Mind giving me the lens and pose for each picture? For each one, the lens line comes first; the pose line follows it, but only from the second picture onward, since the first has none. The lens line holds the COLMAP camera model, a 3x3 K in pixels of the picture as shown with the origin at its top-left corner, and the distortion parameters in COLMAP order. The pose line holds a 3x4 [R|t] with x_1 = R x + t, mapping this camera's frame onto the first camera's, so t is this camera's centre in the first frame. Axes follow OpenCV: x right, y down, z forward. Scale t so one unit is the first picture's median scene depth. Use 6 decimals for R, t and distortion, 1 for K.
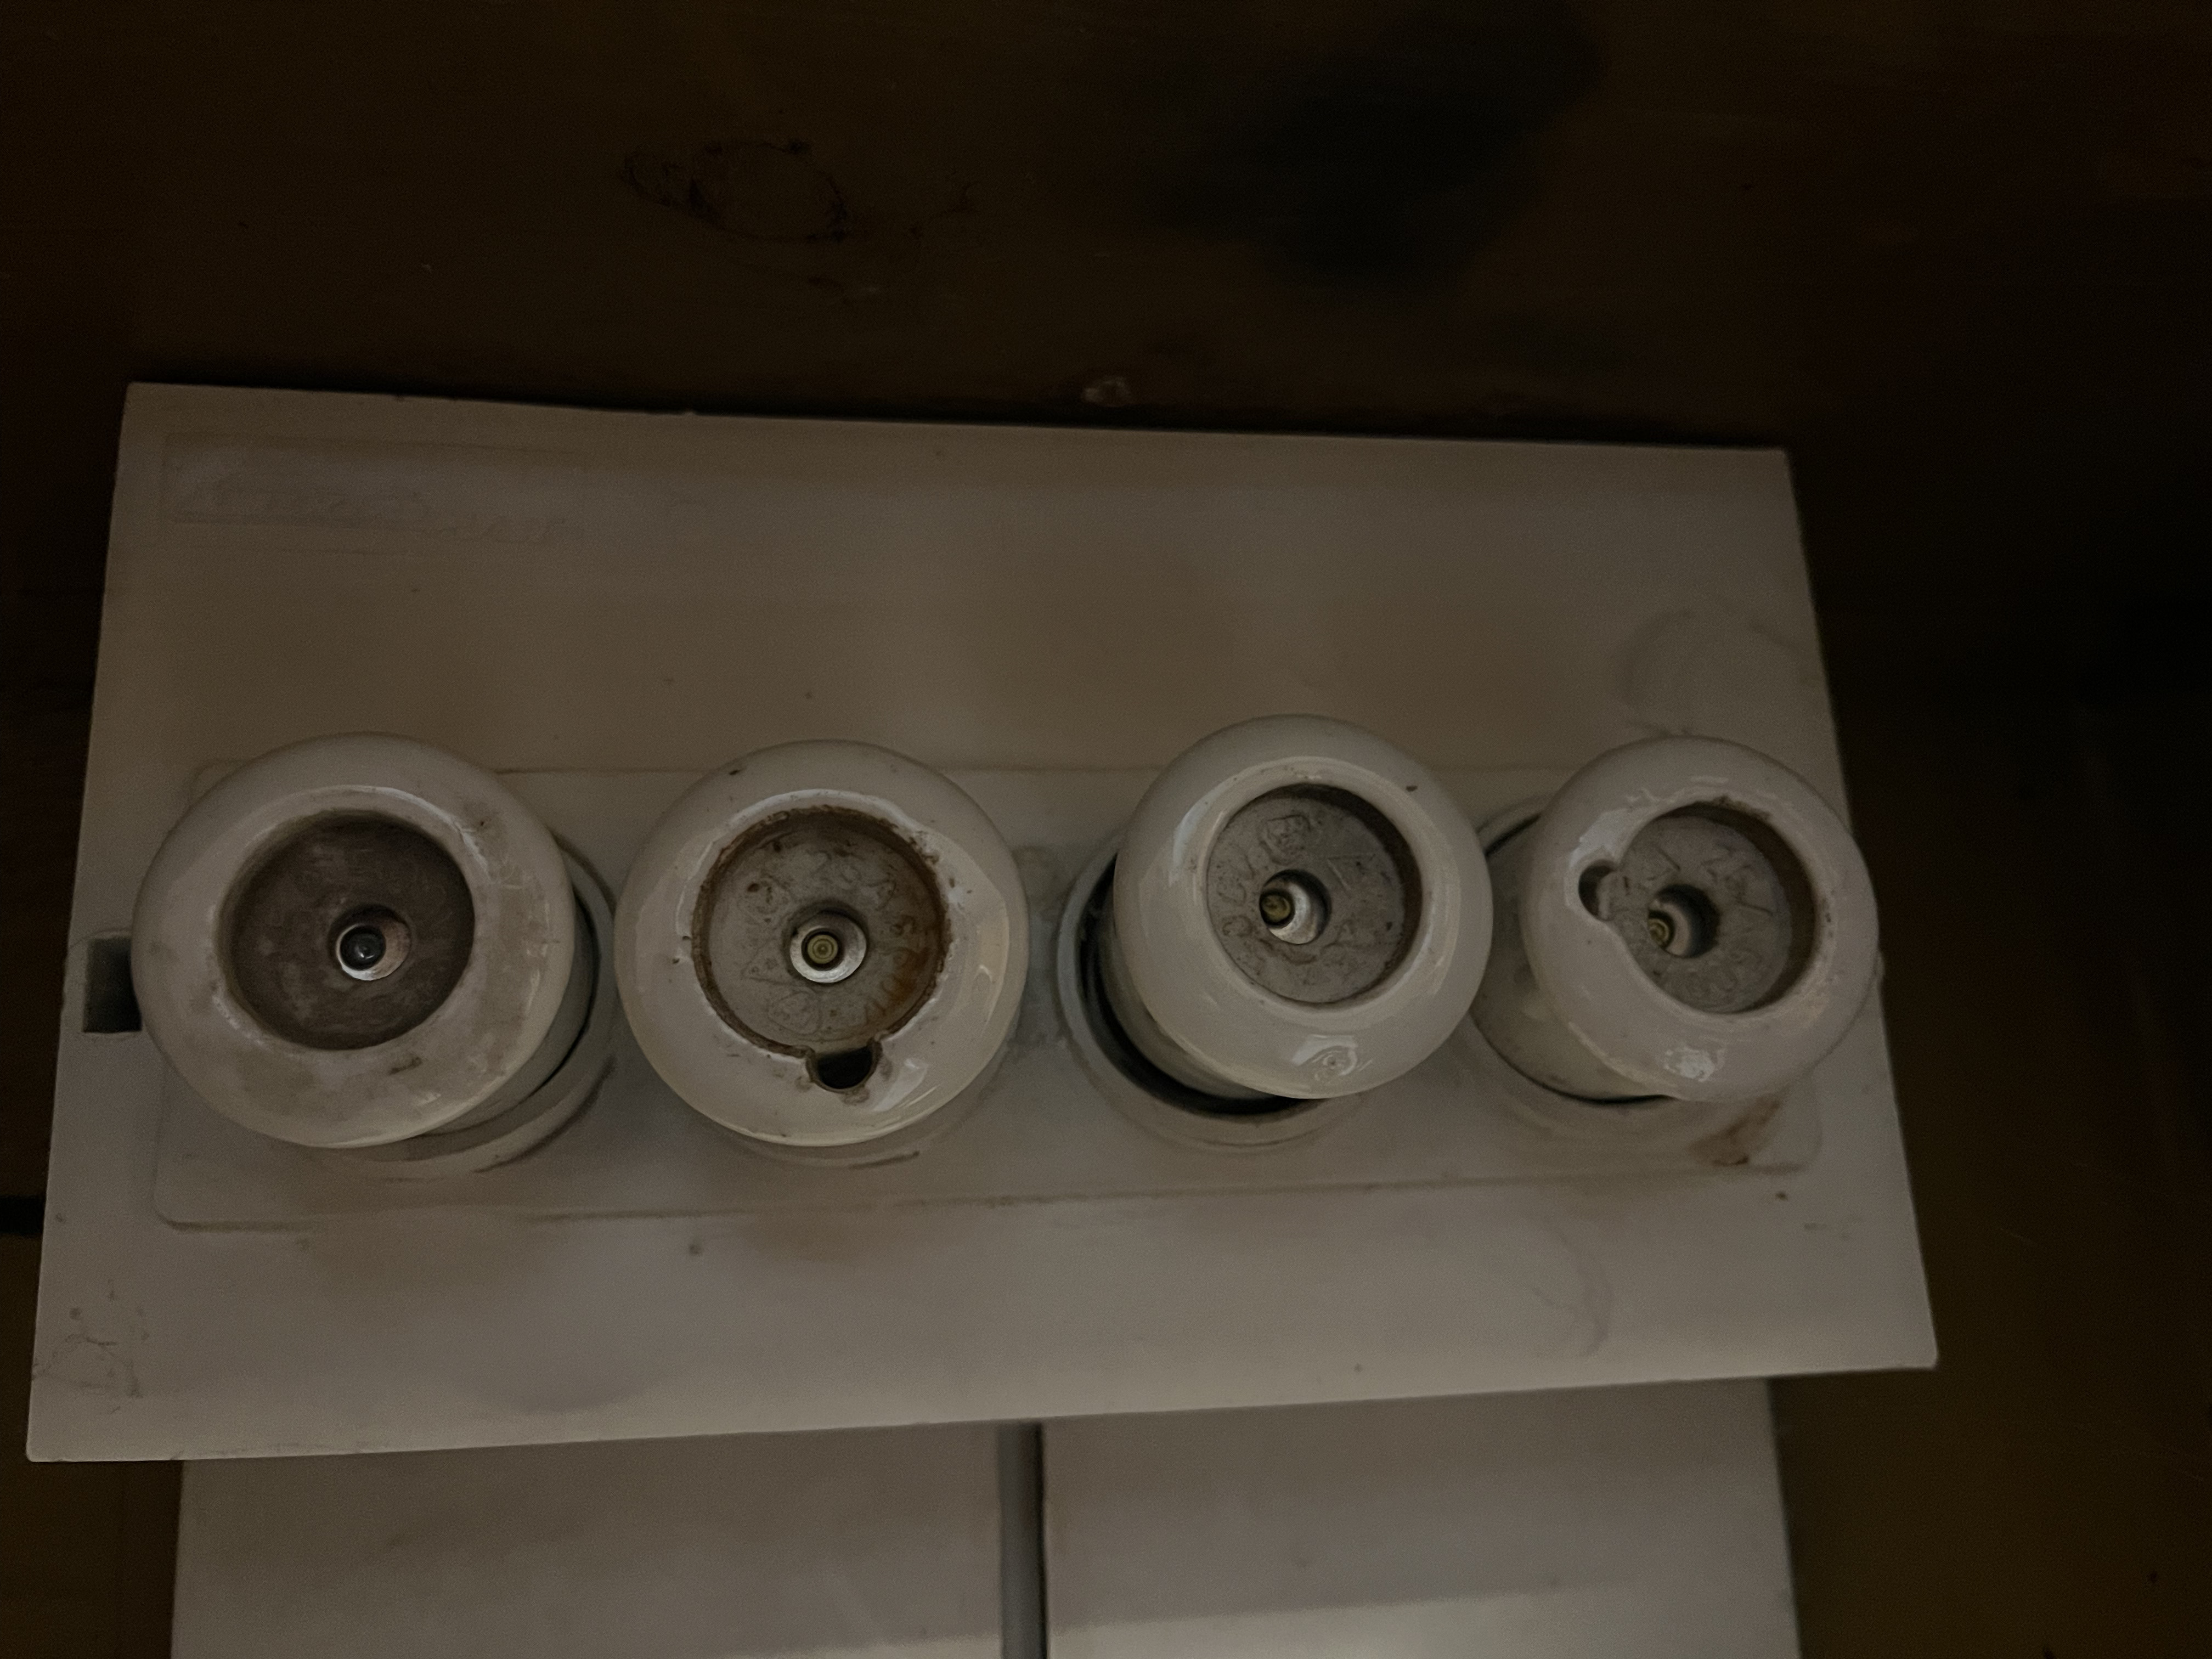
lens RADIAL K [[1671.5, 0, 1106.0], [0, 1671.5, 829.5], [0, 0, 1]] dist [0.012097, -0.085797]
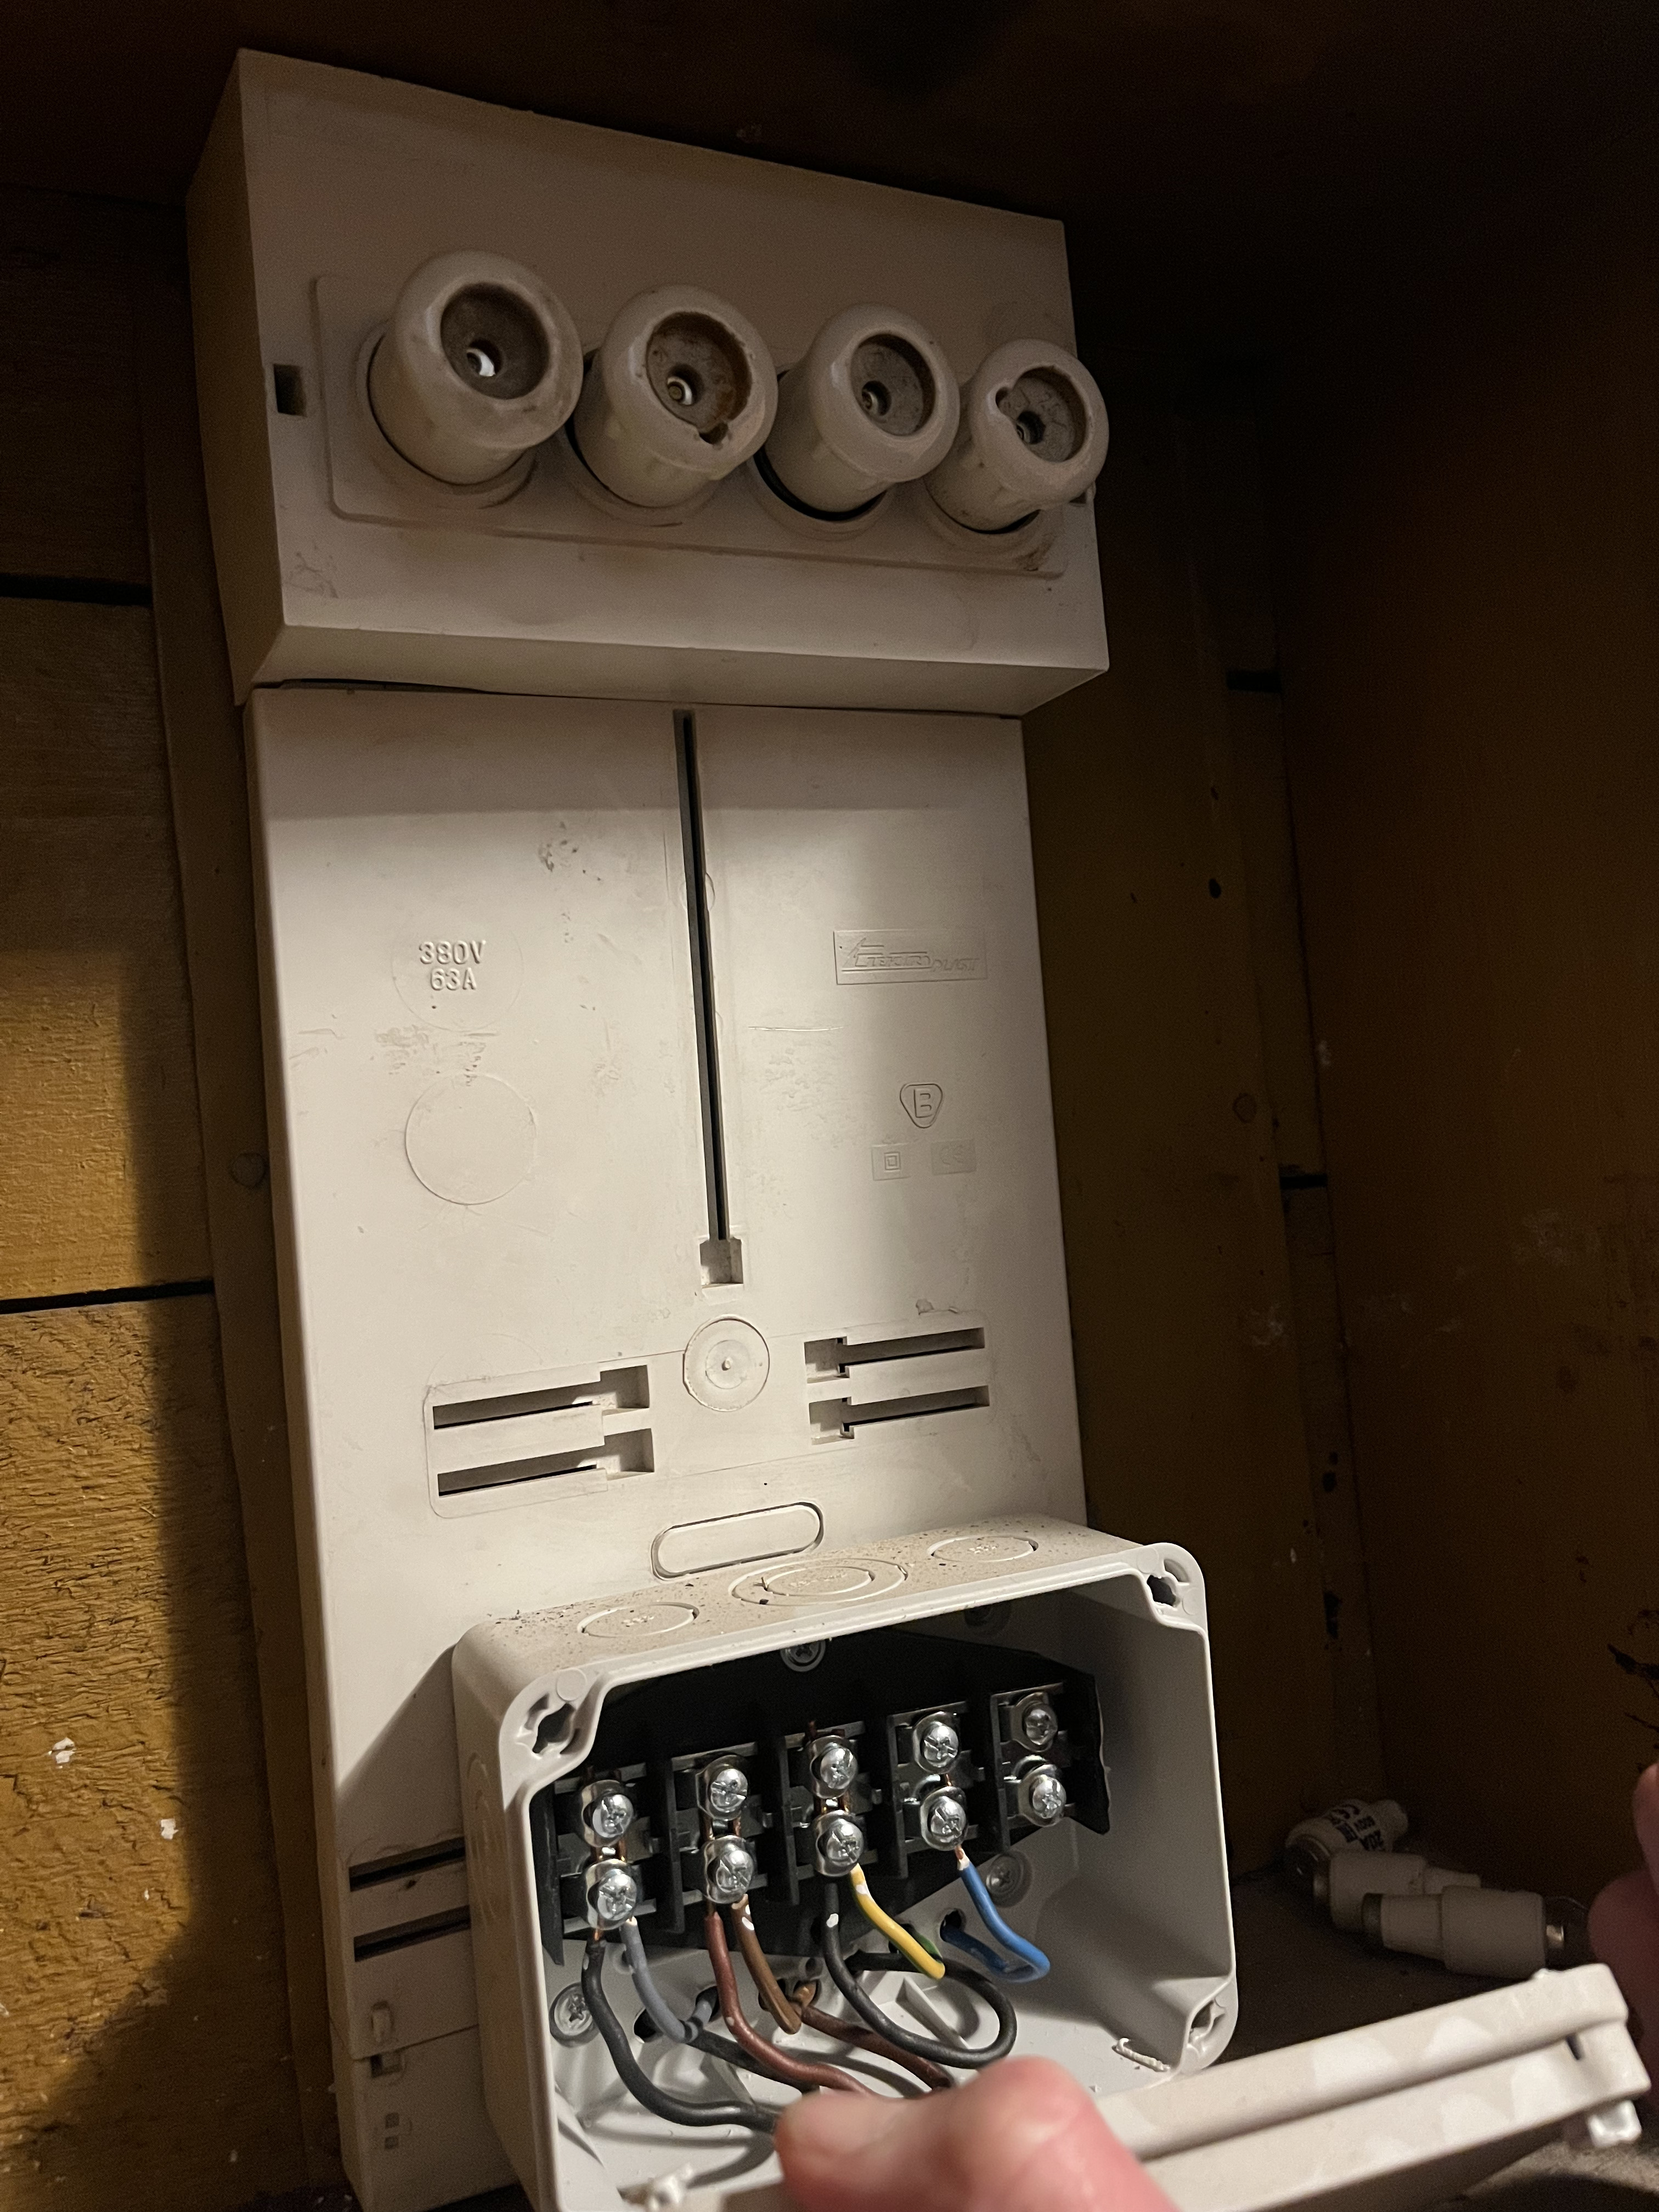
lens RADIAL K [[1671.5, 0, 829.5], [0, 1671.5, 1106.0], [0, 0, 1]] dist [0.012097, -0.085797]
pose [[0.935231, -0.046022, 0.351035, -0.754866], [-0.036525, 0.973683, 0.224963, 0.459386], [-0.352150, -0.223213, 0.908937, -1.176011]]
